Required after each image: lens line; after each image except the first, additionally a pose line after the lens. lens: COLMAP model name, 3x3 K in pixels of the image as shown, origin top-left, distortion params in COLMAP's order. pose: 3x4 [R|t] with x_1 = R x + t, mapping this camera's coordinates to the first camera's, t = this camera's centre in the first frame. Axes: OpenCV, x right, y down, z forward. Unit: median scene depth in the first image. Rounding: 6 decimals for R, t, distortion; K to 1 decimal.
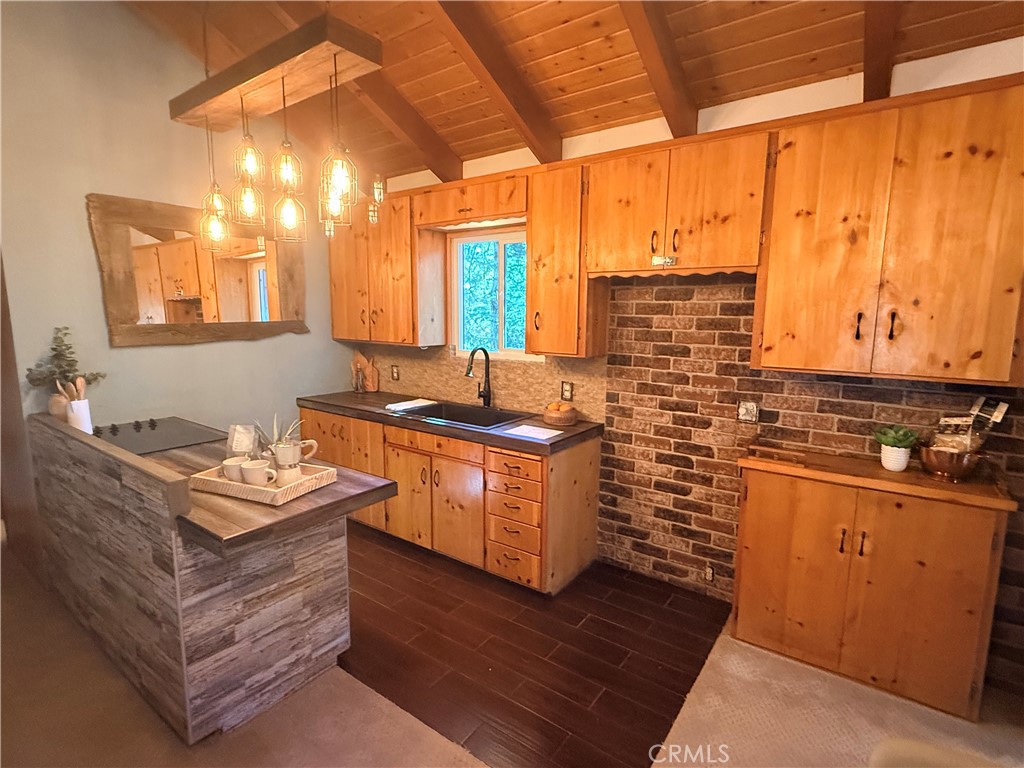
lens RADIAL K [[508.8, 0, 512.0], [0, 508.8, 384.0], [0, 0, 1]] dist [0.002056, -0.000190]
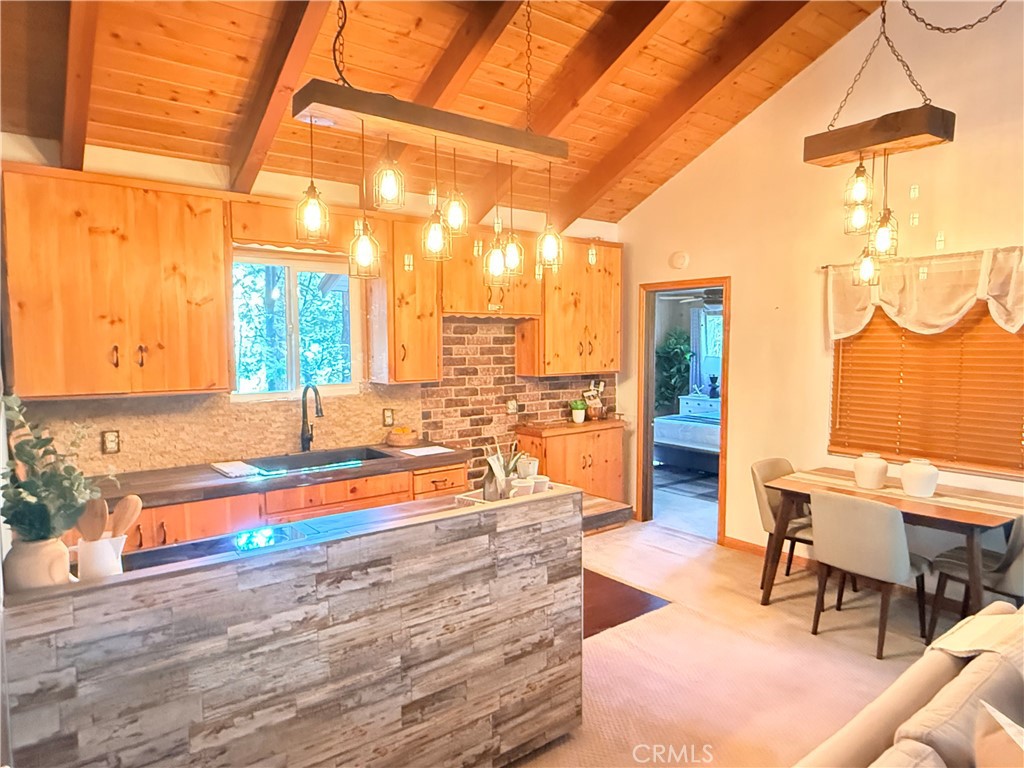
lens RADIAL K [[648.8, 0, 512.0], [0, 648.8, 384.0], [0, 0, 1]] dist [-0.000401, -0.001111]
pose [[0.274644, -0.075150, 0.958605, -1.282162], [0.140346, 0.989398, 0.037354, -0.079588], [-0.951248, 0.124277, 0.282279, 0.406680]]
